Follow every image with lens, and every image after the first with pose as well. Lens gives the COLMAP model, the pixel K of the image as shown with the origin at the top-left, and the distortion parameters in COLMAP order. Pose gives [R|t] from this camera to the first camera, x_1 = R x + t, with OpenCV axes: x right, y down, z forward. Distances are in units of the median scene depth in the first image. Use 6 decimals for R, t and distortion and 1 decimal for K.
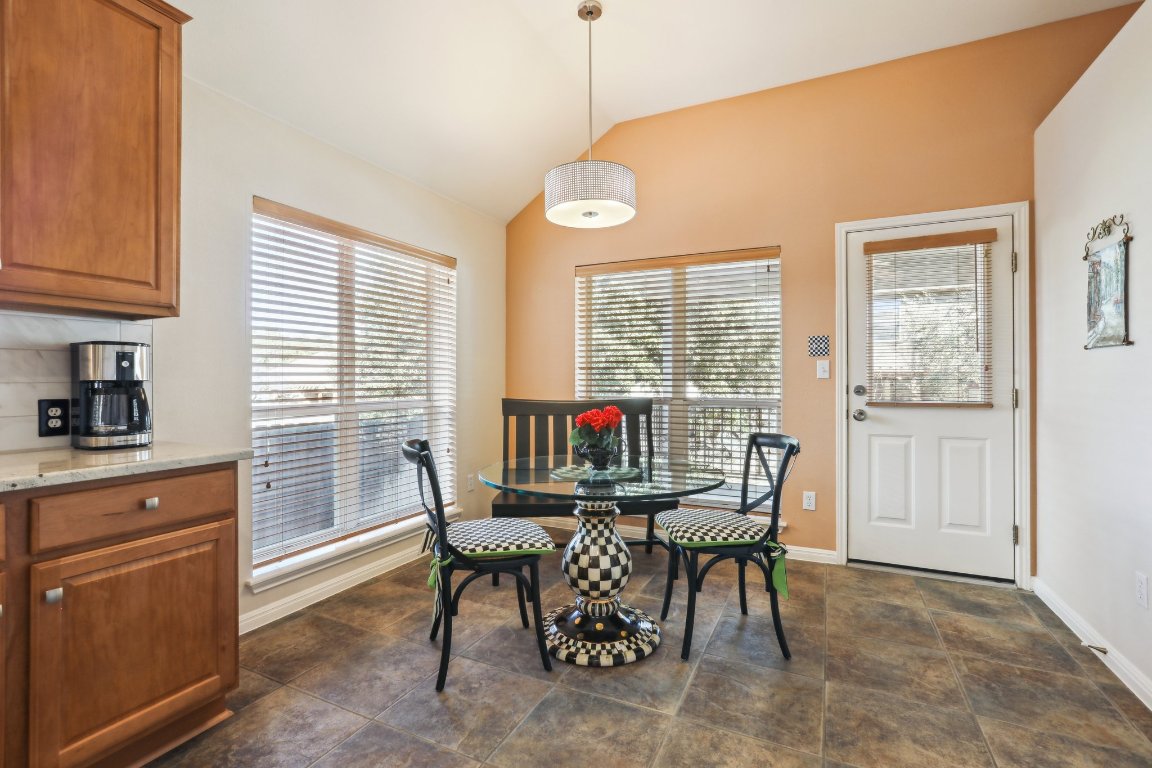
lens RADIAL K [[533.8, 0, 583.4], [0, 533.8, 390.3], [0, 0, 1]] dist [-0.025004, 0.012445]
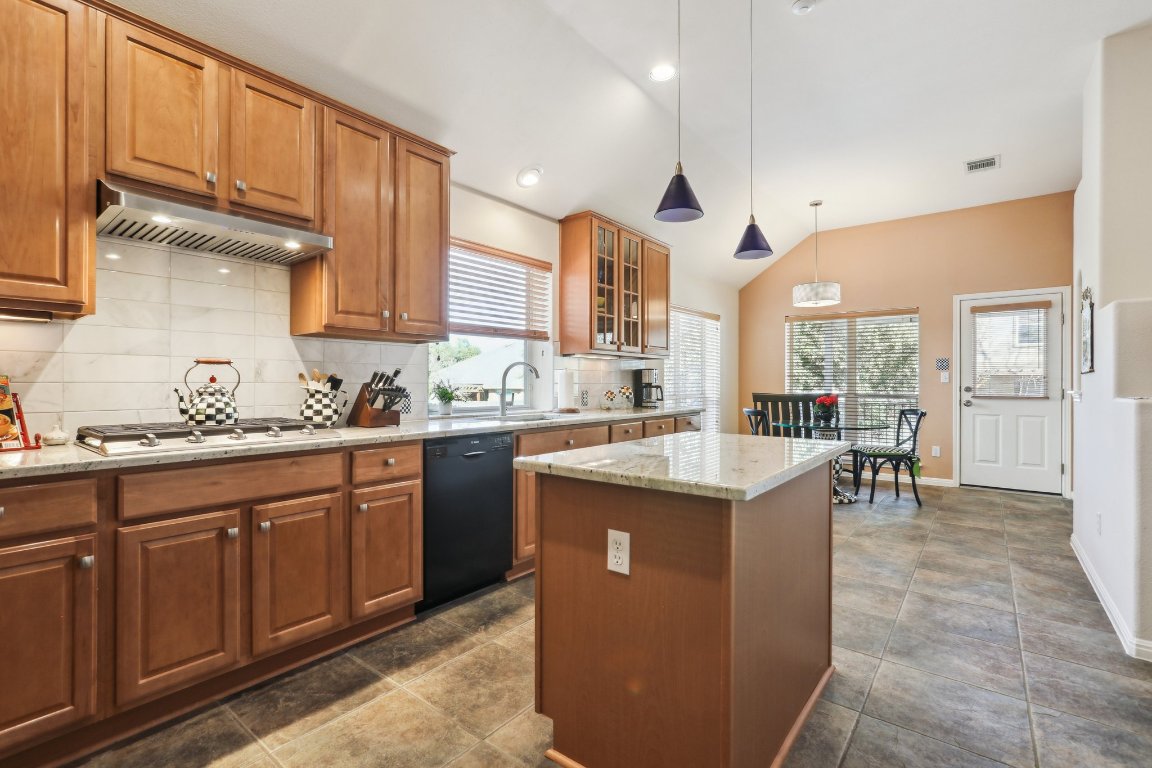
lens RADIAL K [[533.8, 0, 566.5], [0, 533.8, 385.2], [0, 0, 1]] dist [-0.025004, 0.012445]
pose [[0.971382, 0.005762, -0.237454, -0.376616], [-0.008057, 0.999930, -0.008697, 0.012639], [0.237388, 0.010361, 0.971360, -1.069045]]
